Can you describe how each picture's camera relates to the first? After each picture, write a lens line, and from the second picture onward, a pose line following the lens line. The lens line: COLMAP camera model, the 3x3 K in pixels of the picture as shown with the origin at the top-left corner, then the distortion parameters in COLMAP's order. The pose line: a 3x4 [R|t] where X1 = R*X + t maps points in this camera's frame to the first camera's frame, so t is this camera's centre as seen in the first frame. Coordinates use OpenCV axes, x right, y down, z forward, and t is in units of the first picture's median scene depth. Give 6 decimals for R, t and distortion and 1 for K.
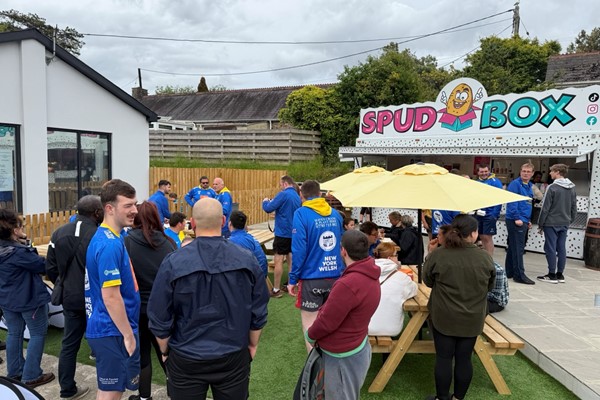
lens RADIAL K [[417.1, 0, 286.2], [0, 417.1, 211.5], [0, 0, 1]] dist [0.001353, -0.024628]
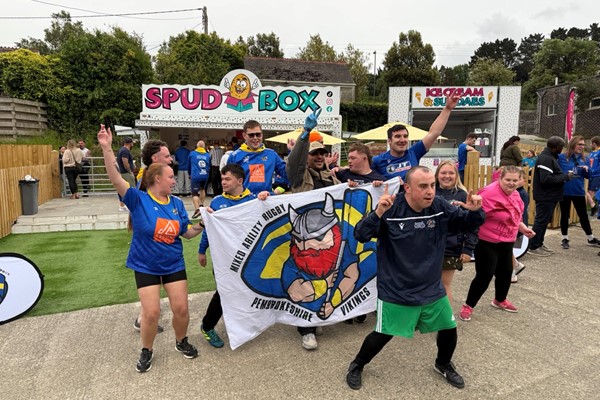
lens RADIAL K [[424.9, 0, 295.6], [0, 424.9, 210.1], [0, 0, 1]] dist [0.050854, -0.070251]
pose [[0.685406, -0.108318, 0.720060, -0.422161], [0.086731, 0.993978, 0.066966, 0.033792], [-0.722978, 0.016553, 0.690673, -0.021518]]
